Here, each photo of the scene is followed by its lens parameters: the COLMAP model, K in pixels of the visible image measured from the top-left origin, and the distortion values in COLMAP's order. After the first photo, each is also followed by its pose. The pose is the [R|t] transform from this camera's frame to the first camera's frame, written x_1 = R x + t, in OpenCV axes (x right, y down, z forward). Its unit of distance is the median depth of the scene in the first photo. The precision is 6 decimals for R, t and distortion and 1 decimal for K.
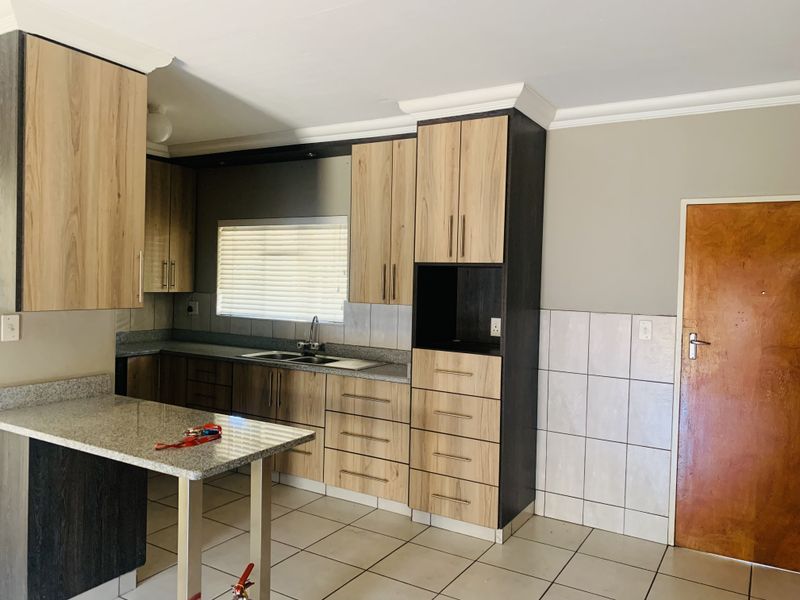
lens RADIAL K [[604.8, 0, 402.0], [0, 604.8, 298.4], [0, 0, 1]] dist [0.008106, -0.003214]
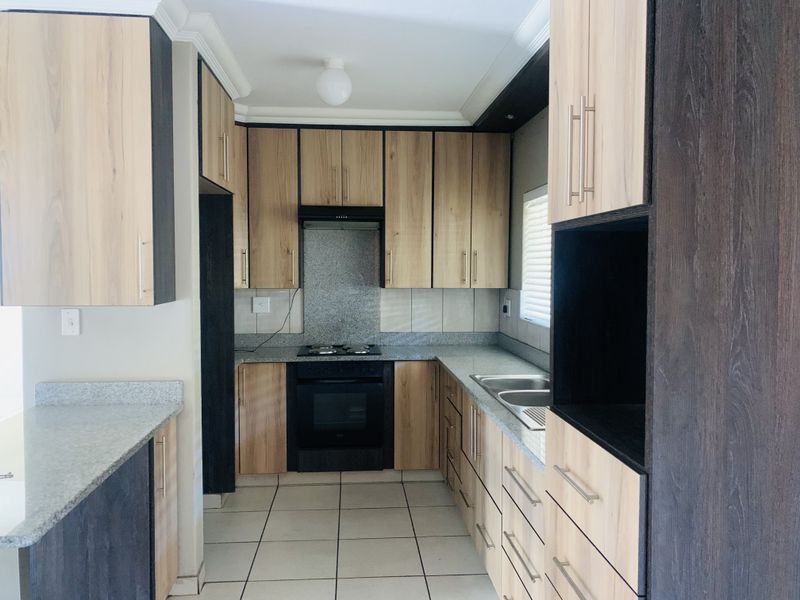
lens RADIAL K [[604.8, 0, 398.4], [0, 604.8, 297.7], [0, 0, 1]] dist [0.008106, -0.003214]
pose [[0.579931, 0.019500, -0.814432, 0.437688], [-0.015269, 0.999798, 0.013065, -0.011747], [0.814523, 0.004859, 0.580111, 0.817323]]
